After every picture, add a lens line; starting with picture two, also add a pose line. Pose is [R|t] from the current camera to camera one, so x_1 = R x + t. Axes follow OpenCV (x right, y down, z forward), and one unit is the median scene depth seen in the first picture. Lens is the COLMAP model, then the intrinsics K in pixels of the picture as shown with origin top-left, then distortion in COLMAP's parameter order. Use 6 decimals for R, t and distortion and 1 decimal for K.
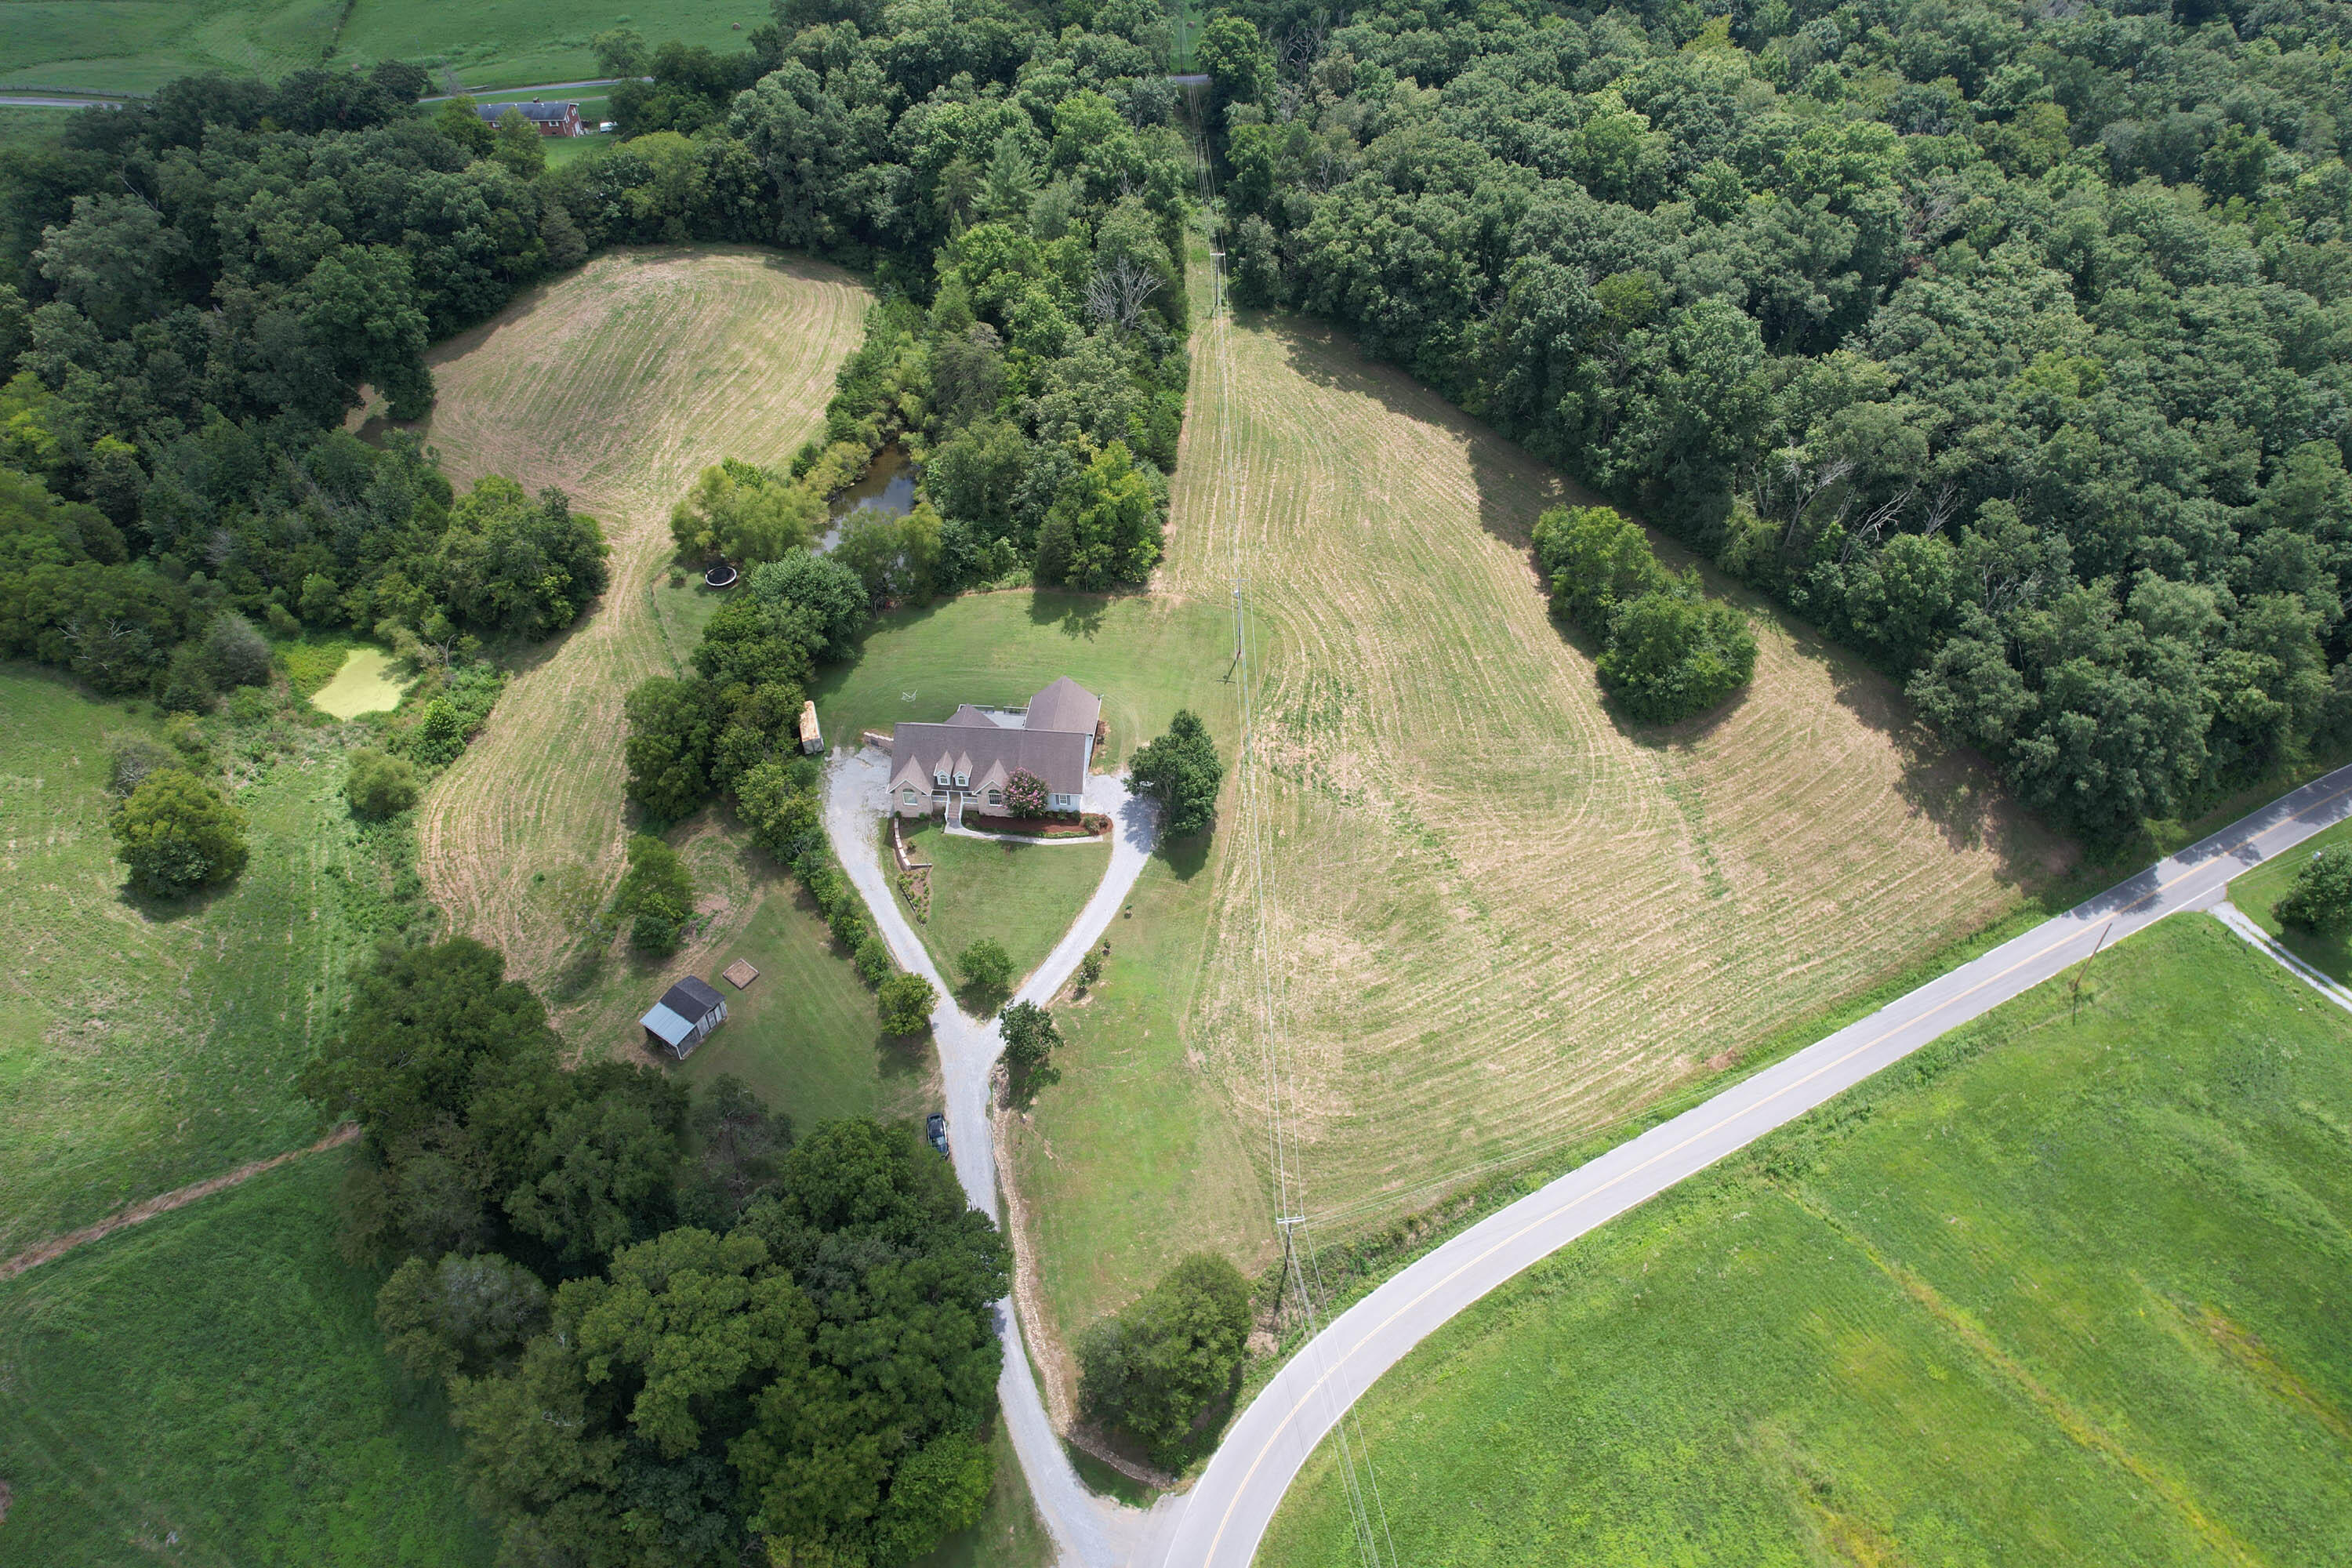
lens RADIAL K [[1502.2, 0, 1170.5], [0, 1502.2, 772.1], [0, 0, 1]] dist [-0.075480, 0.066376]
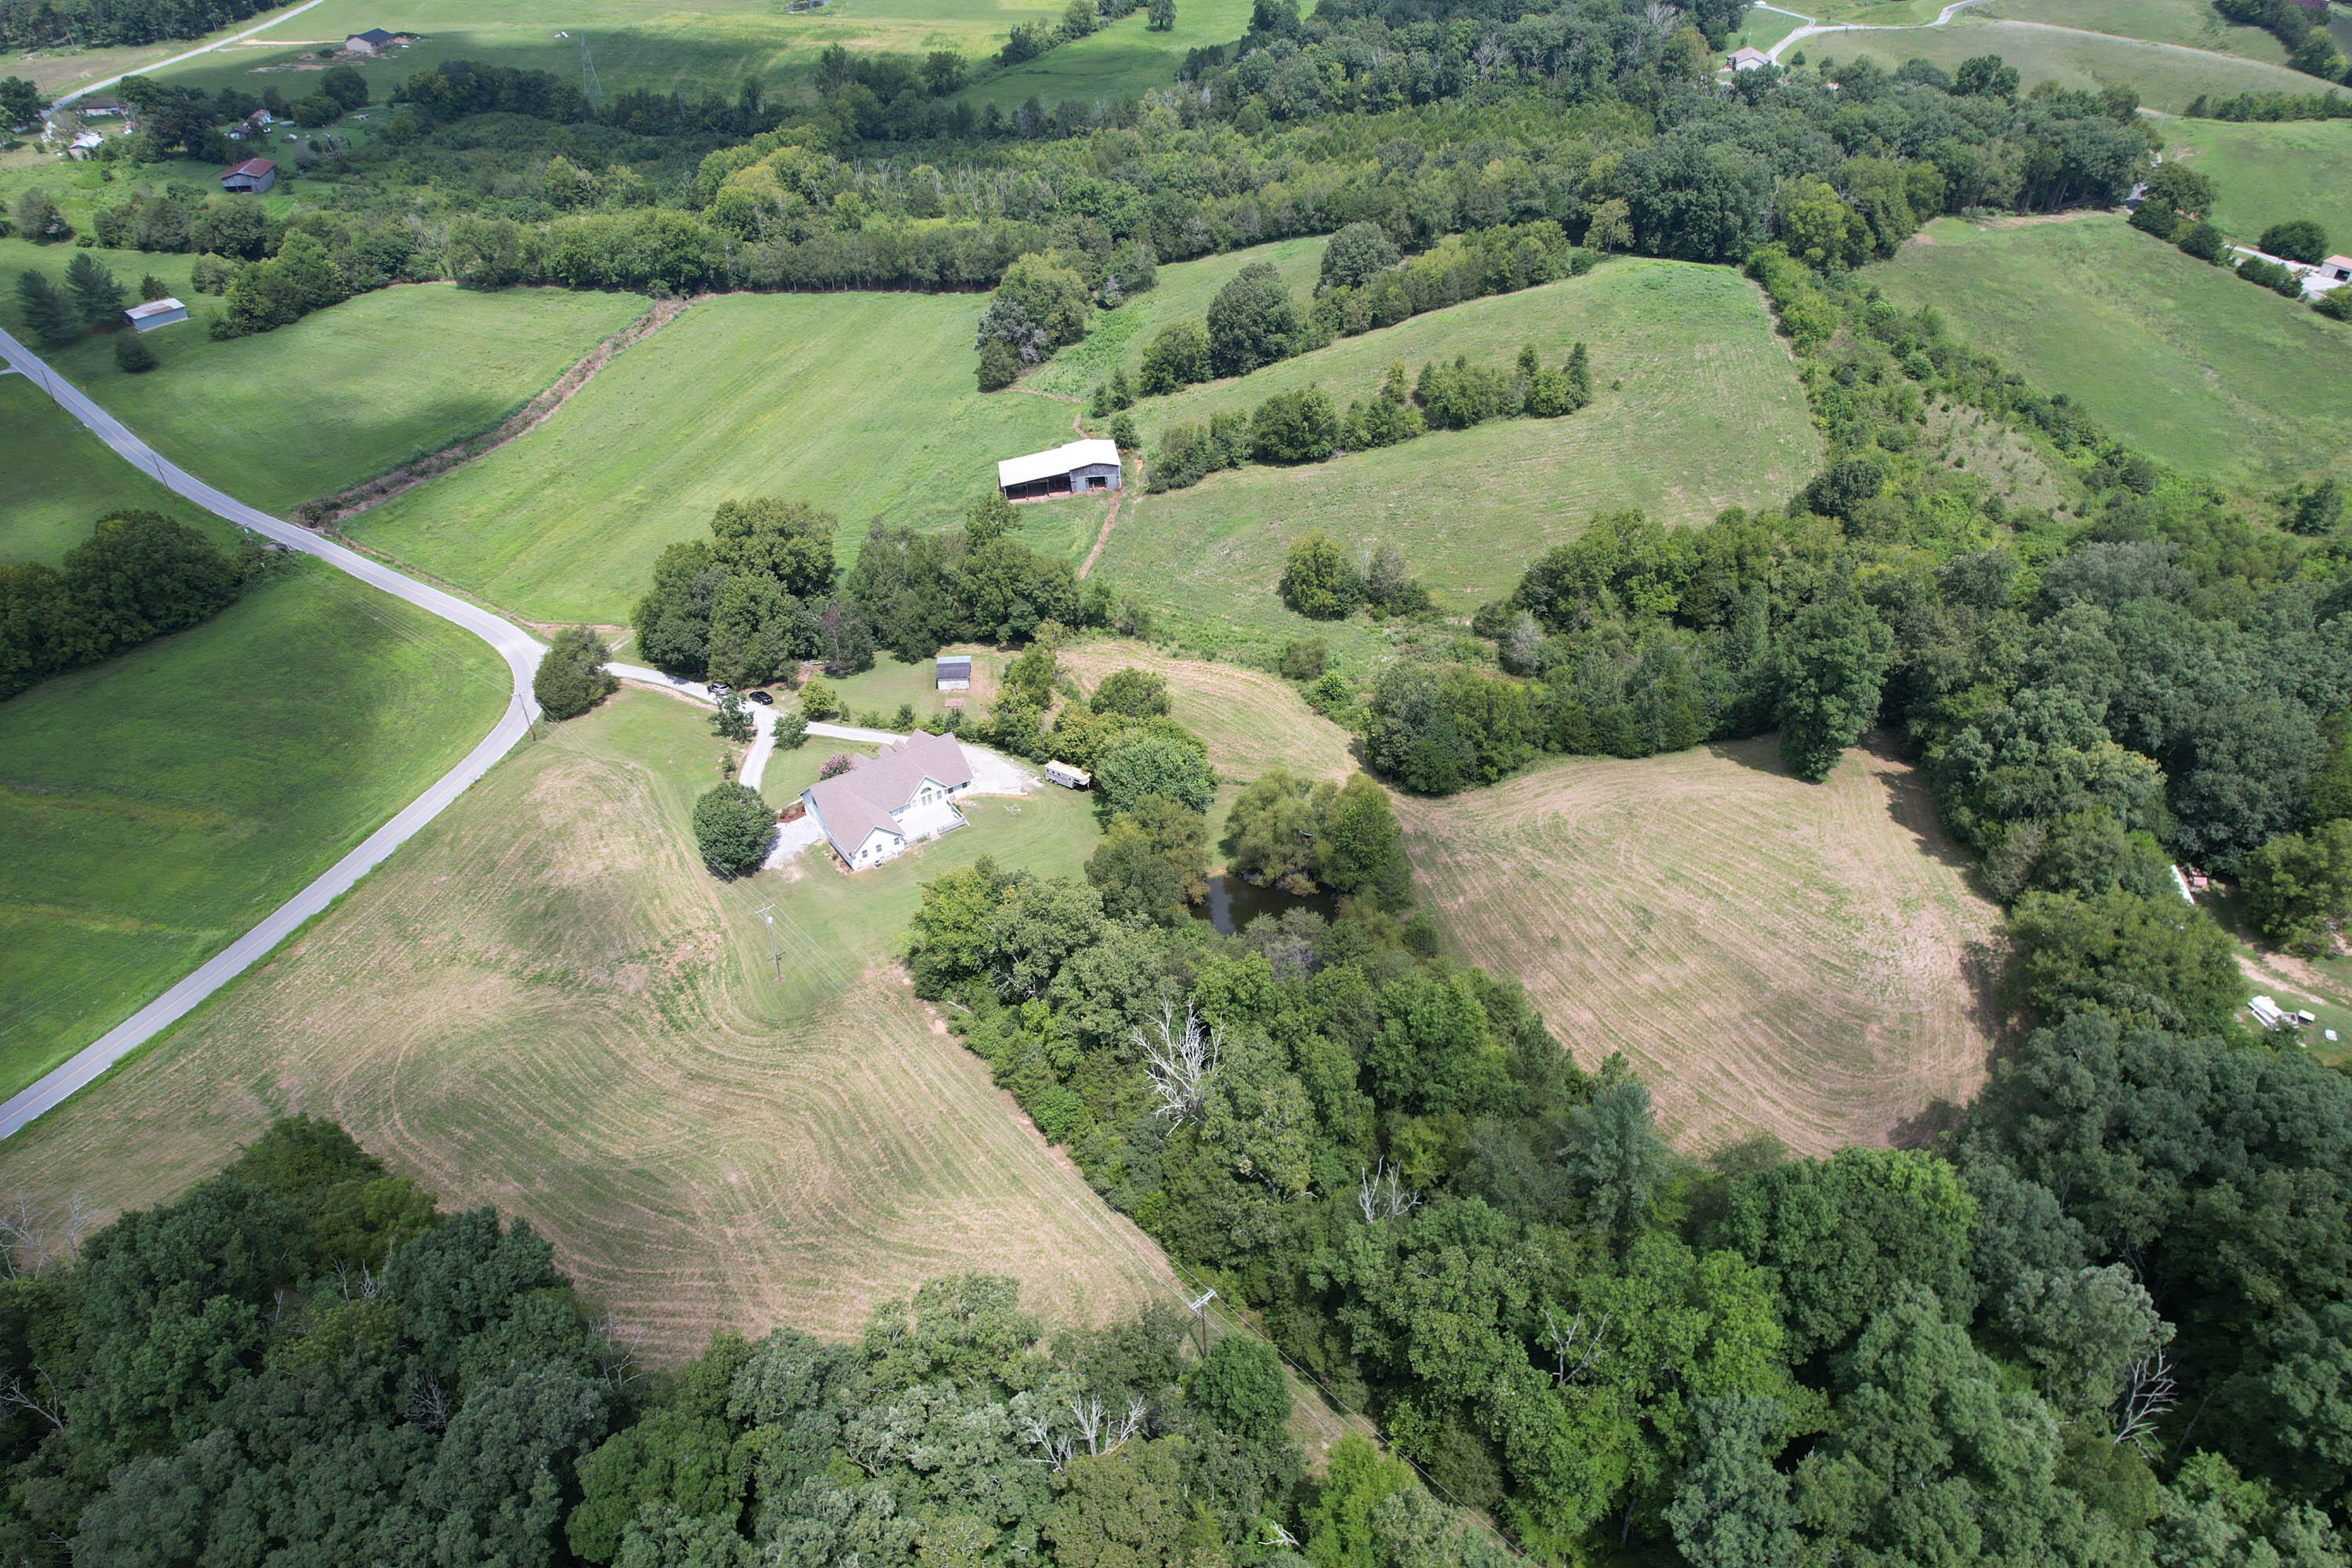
lens RADIAL K [[1502.2, 0, 1184.3], [0, 1502.2, 778.5], [0, 0, 1]] dist [-0.075480, 0.066376]
pose [[-0.765825, 0.387816, -0.512944, 0.315795], [-0.421193, 0.300235, 0.855836, -1.148609], [0.485910, 0.871469, -0.066582, 1.191844]]
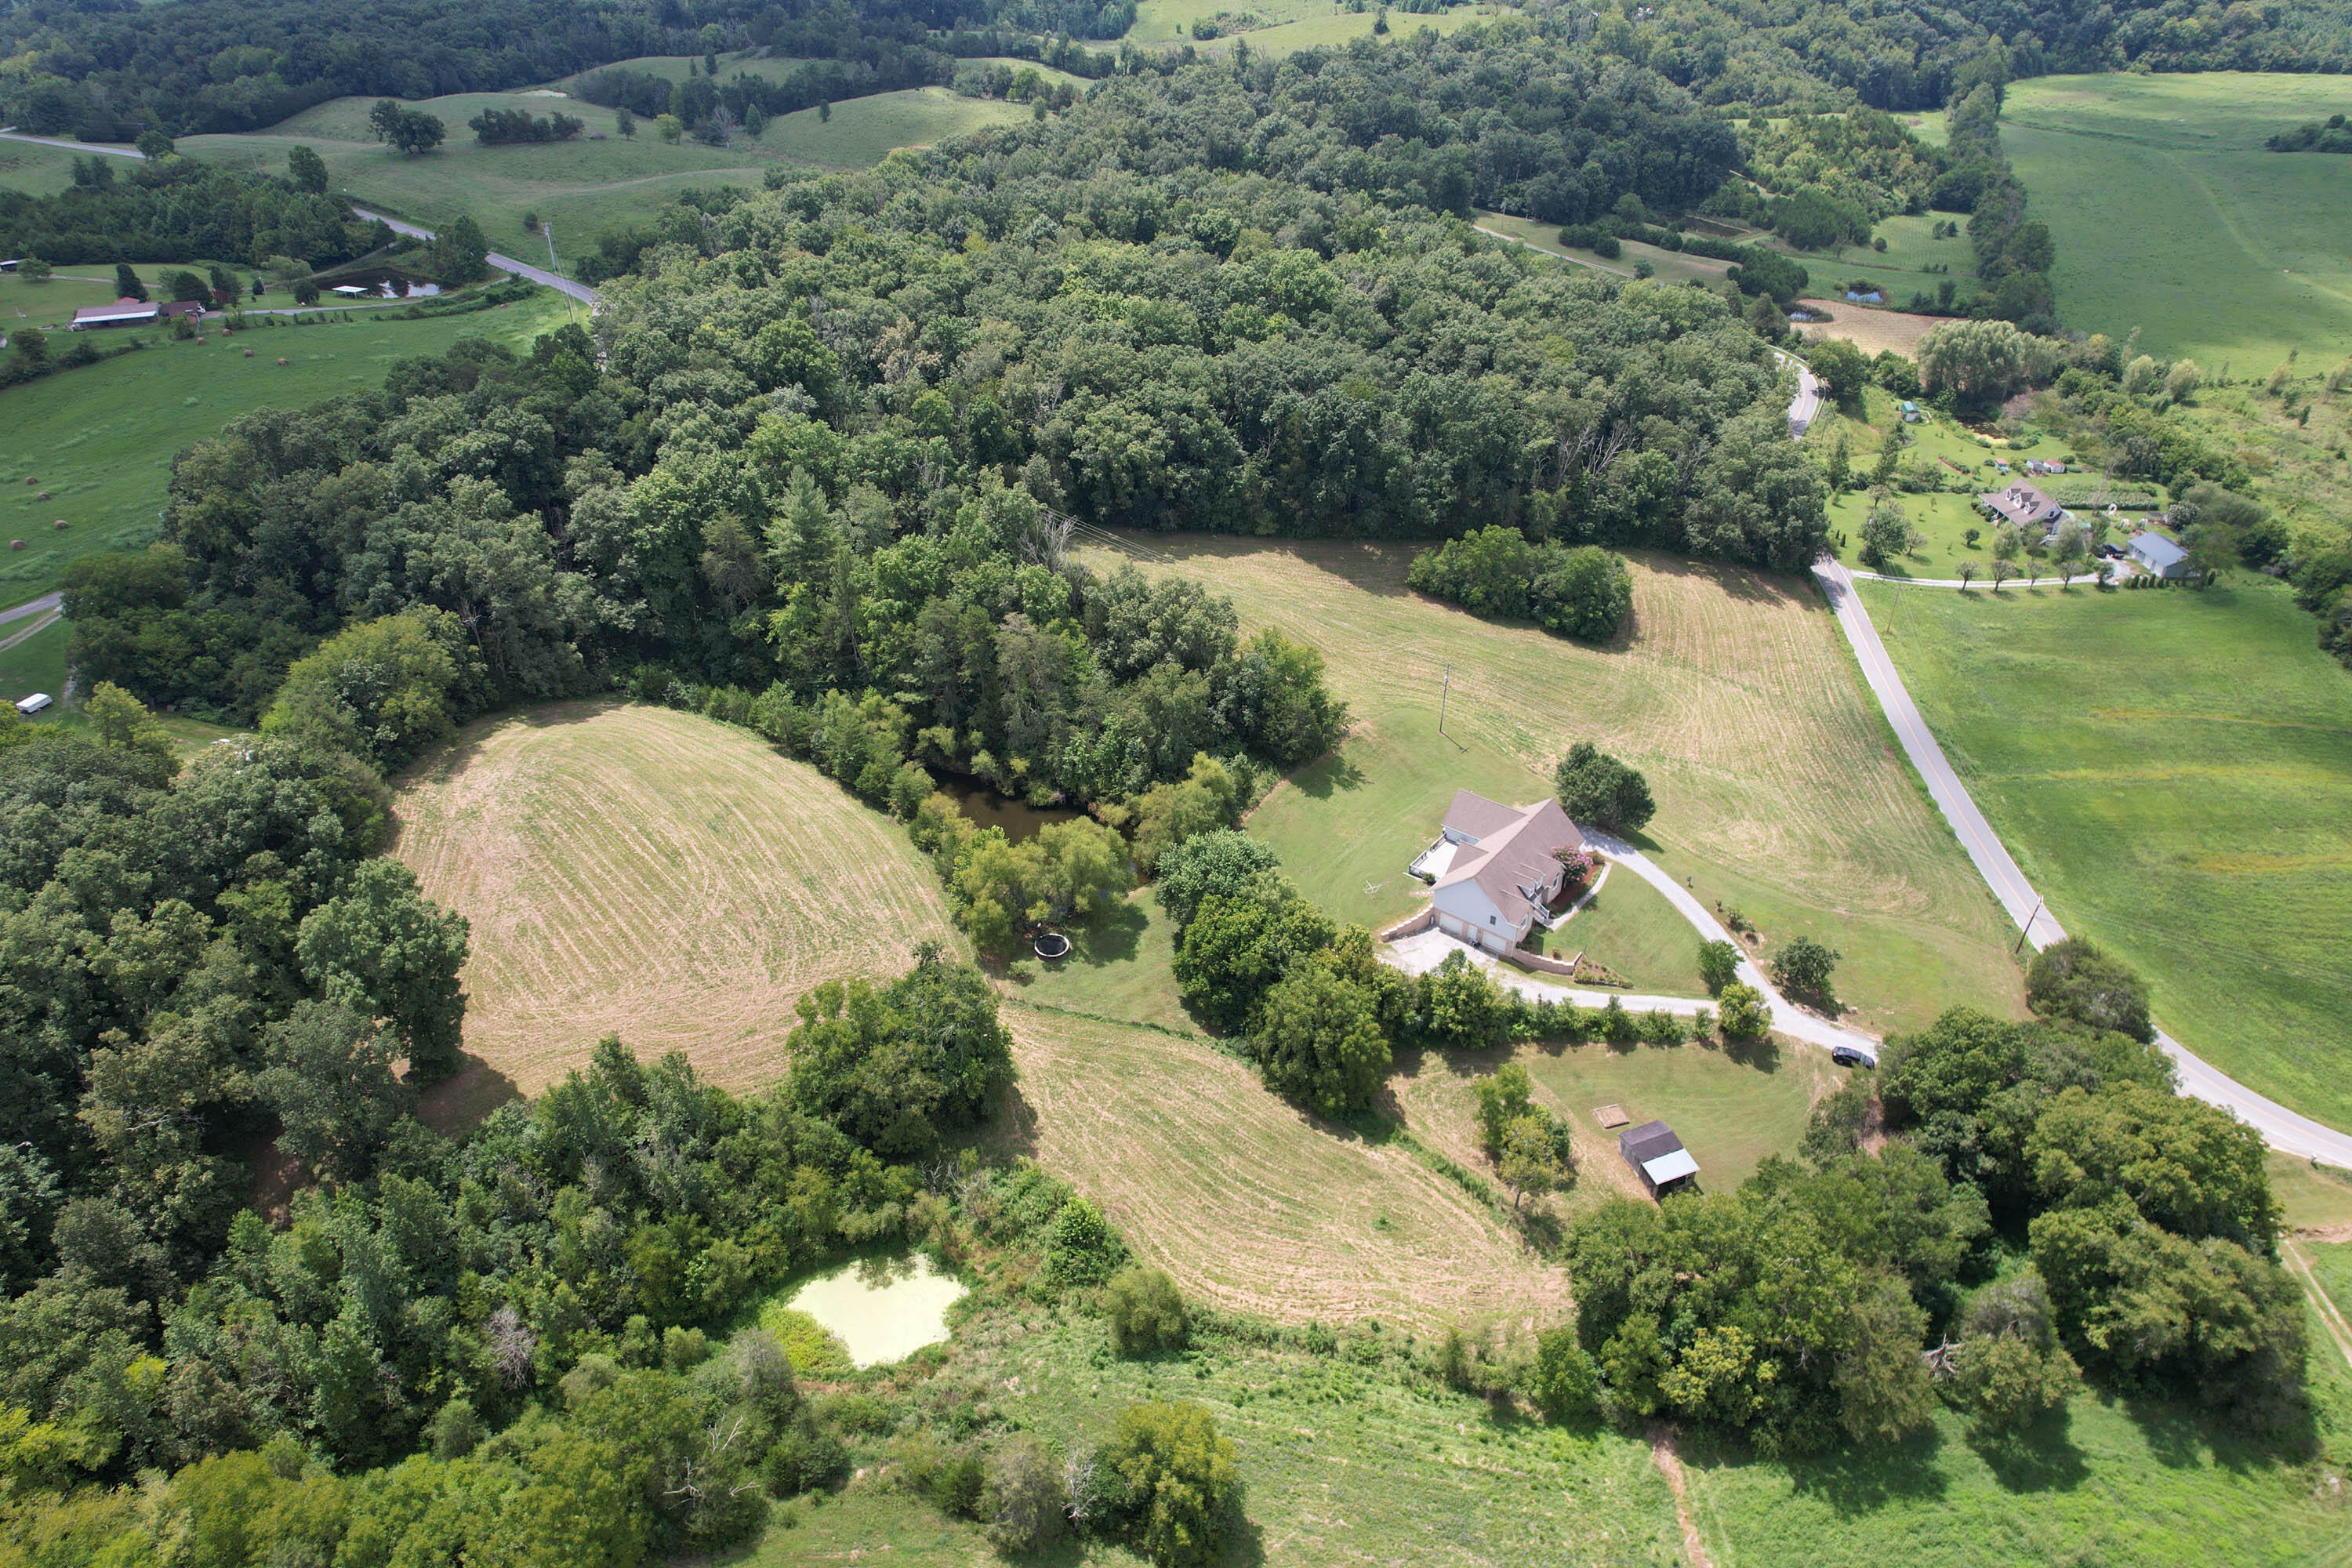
lens RADIAL K [[1502.2, 0, 1171.3], [0, 1502.2, 780.2], [0, 0, 1]] dist [-0.075480, 0.066376]
pose [[0.551183, -0.455437, 0.699124, -1.006330], [0.558806, 0.823718, 0.096045, -0.308821], [-0.619623, 0.337737, 0.708520, 0.345794]]
